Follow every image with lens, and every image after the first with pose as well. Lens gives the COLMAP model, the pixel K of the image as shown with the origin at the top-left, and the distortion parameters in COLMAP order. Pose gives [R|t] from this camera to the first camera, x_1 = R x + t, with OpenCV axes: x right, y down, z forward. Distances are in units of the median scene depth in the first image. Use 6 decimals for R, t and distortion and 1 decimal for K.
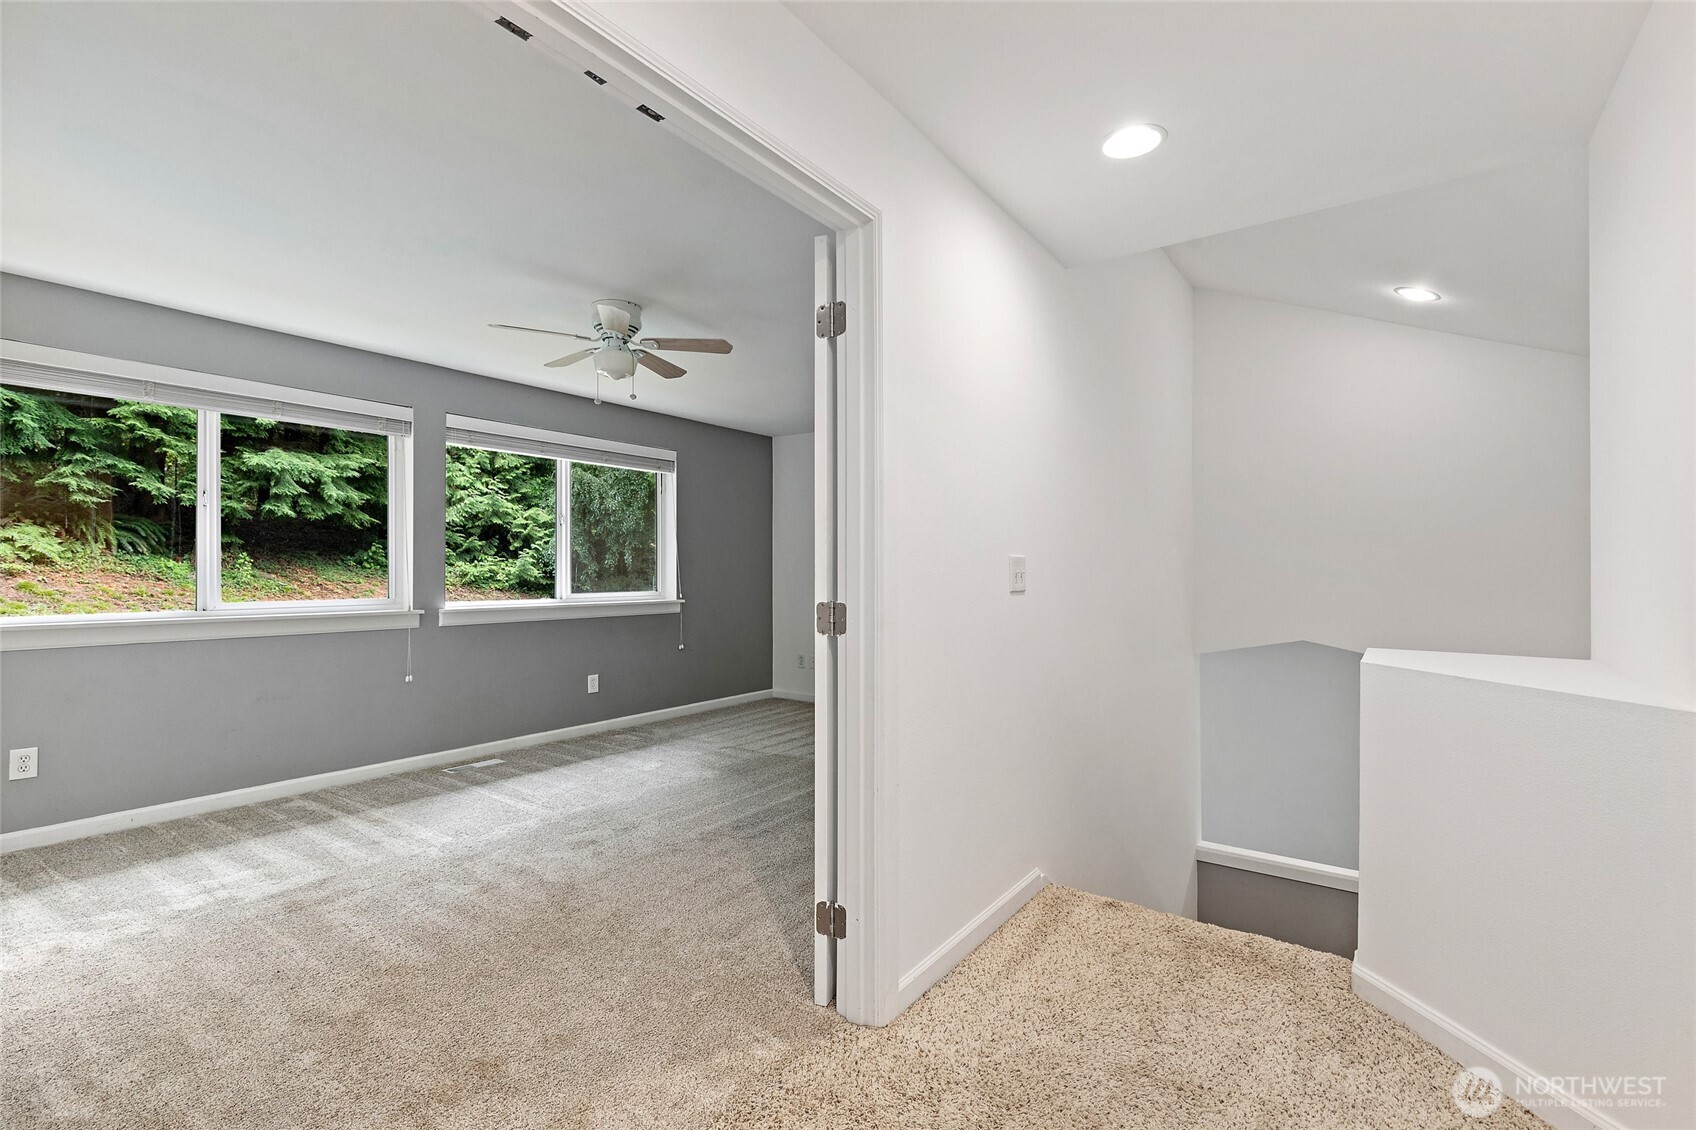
lens RADIAL K [[763.0, 0, 849.4], [0, 763.0, 571.3], [0, 0, 1]] dist [0.010077, -0.002020]
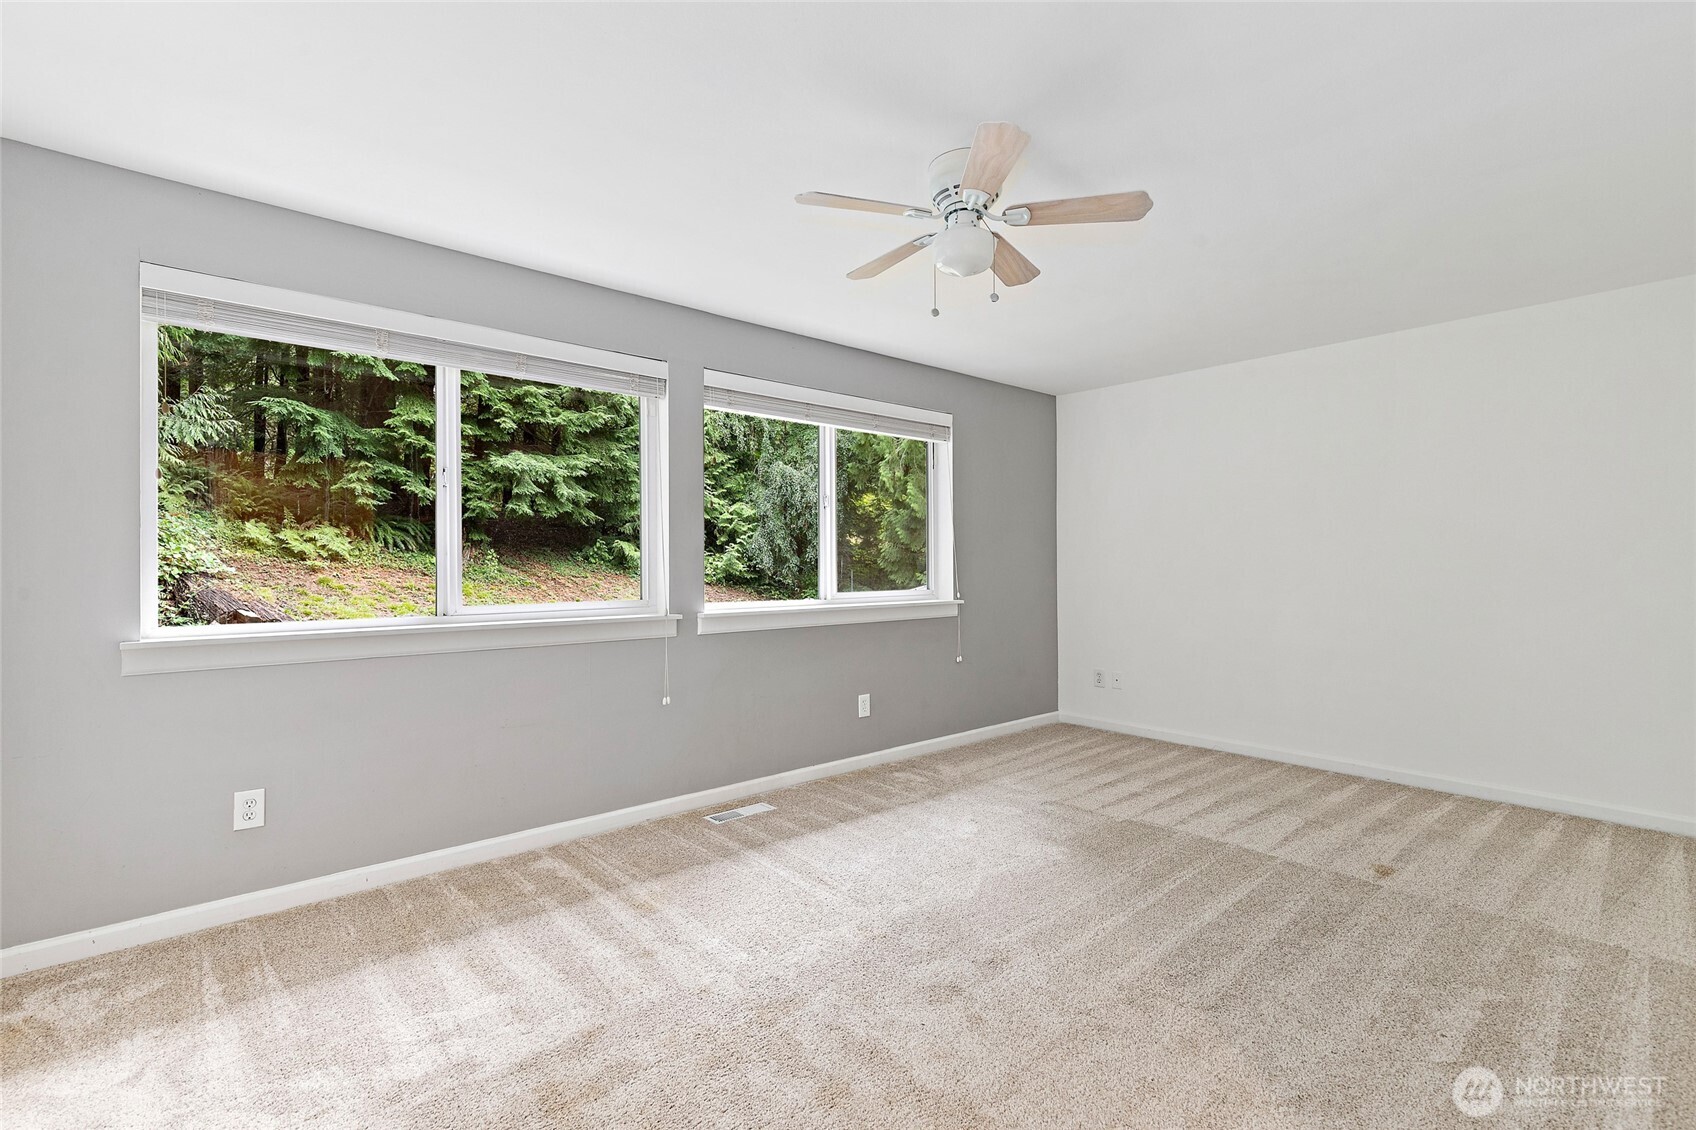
lens RADIAL K [[763.0, 0, 842.3], [0, 763.0, 565.4], [0, 0, 1]] dist [0.010077, -0.002020]
pose [[0.971445, -0.004755, -0.237215, -0.168094], [0.005049, 0.999987, 0.000633, -0.000158], [0.237209, -0.001813, 0.971457, 0.219802]]
